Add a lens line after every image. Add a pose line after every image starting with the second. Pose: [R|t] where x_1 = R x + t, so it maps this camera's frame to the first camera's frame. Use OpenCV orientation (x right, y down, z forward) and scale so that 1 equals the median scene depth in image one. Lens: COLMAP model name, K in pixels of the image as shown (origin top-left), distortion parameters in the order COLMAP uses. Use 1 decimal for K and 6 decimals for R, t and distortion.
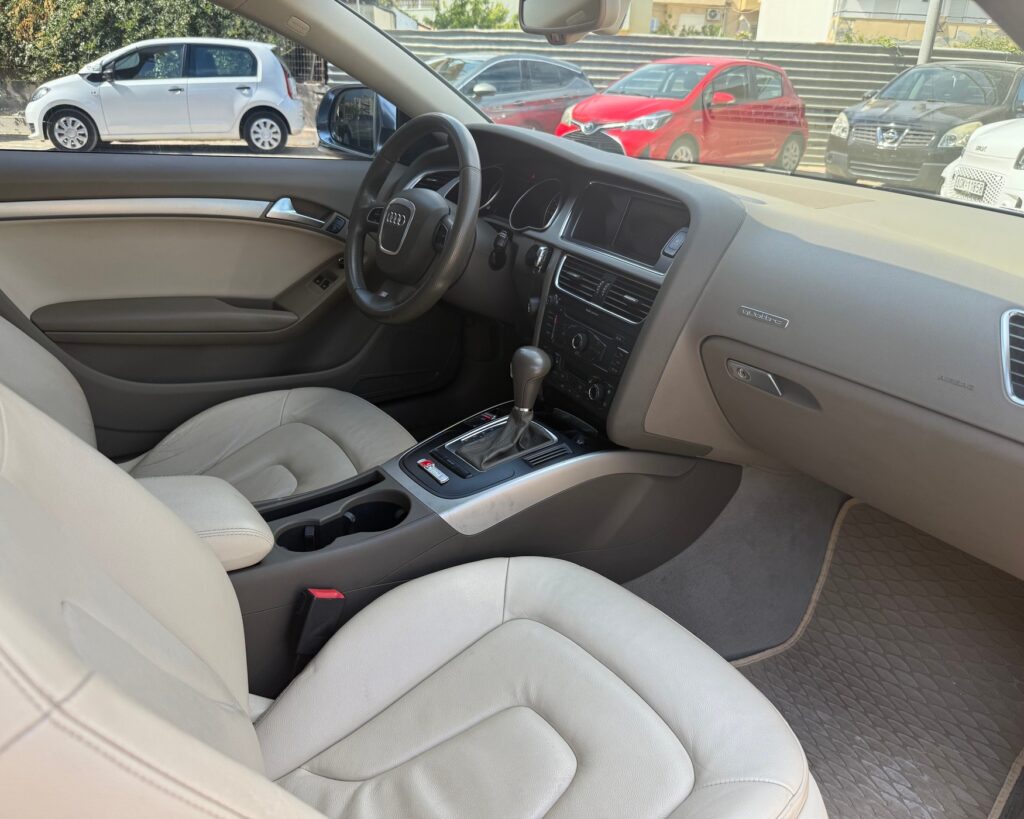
lens RADIAL K [[781.8, 0, 499.5], [0, 781.8, 406.6], [0, 0, 1]] dist [0.033491, -0.055798]
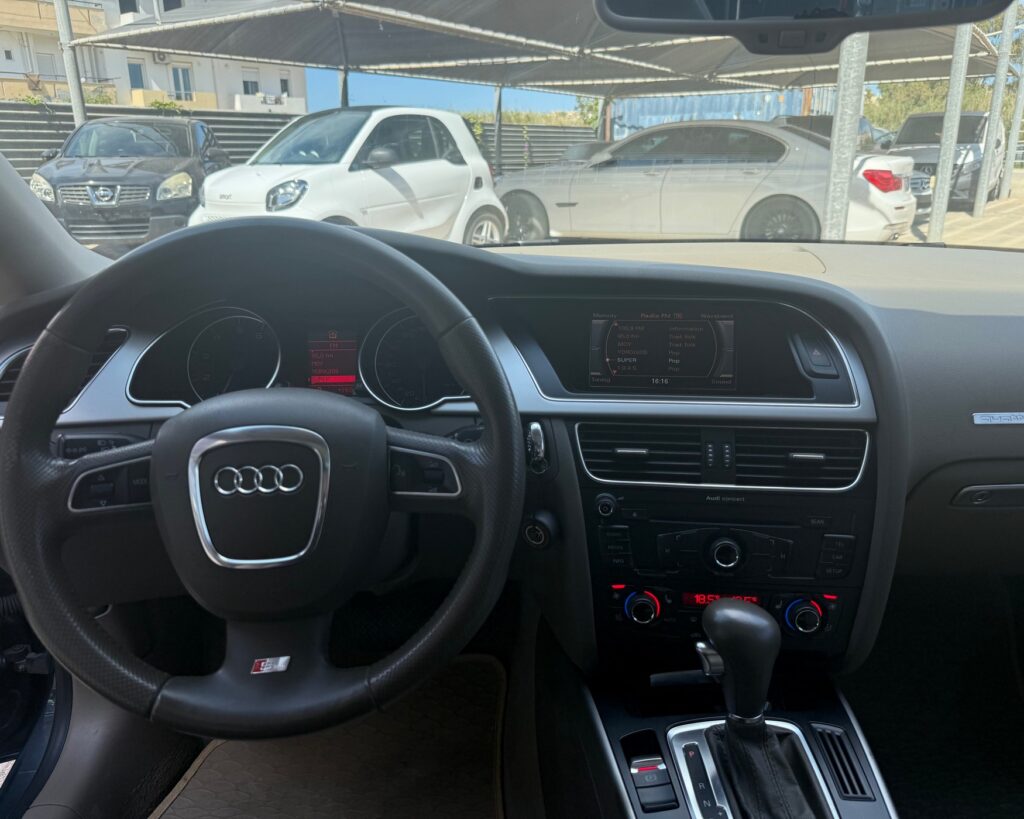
lens RADIAL K [[781.8, 0, 499.5], [0, 781.8, 406.6], [0, 0, 1]] dist [0.033491, -0.055798]
pose [[0.545416, -0.300049, 0.782618, -0.064114], [0.349514, 0.930091, 0.113008, -0.047538], [-0.761814, 0.211900, 0.612158, 0.113389]]
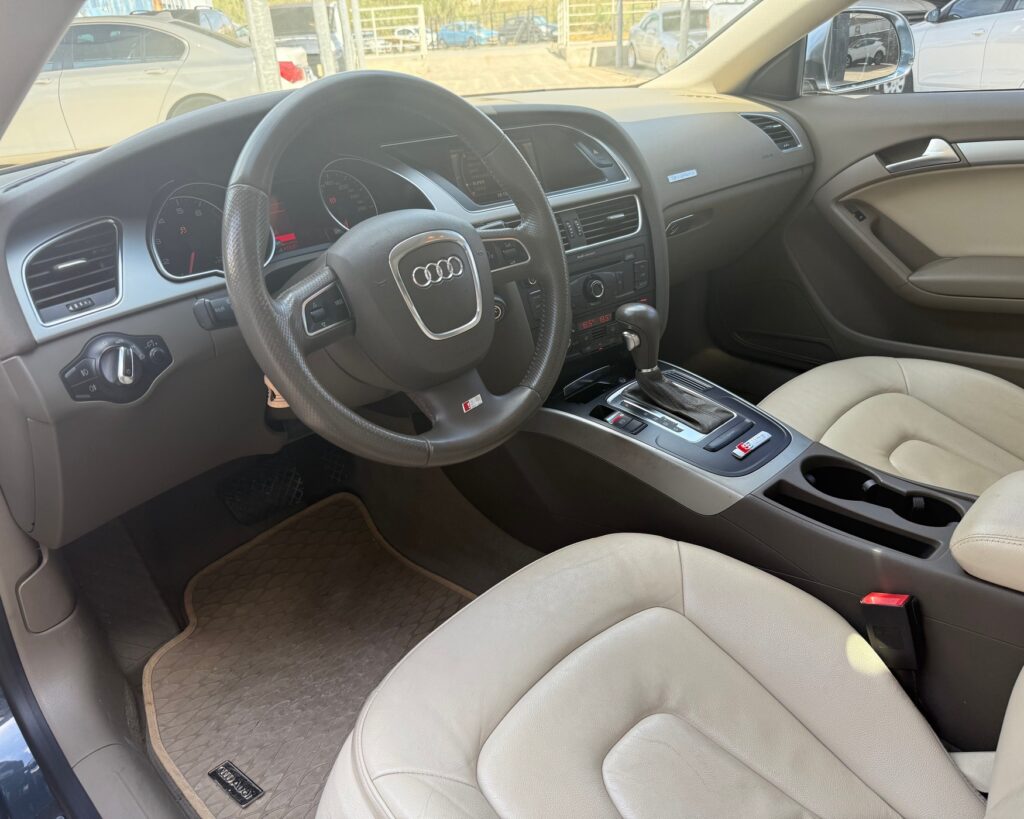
lens RADIAL K [[785.7, 0, 523.1], [0, 785.7, 414.4], [0, 0, 1]] dist [-0.031557, 0.007382]
pose [[-0.180974, -0.464561, 0.866851, -0.112095], [0.416415, 0.762305, 0.495469, -0.069415], [-0.890981, 0.450637, 0.055493, 0.165507]]
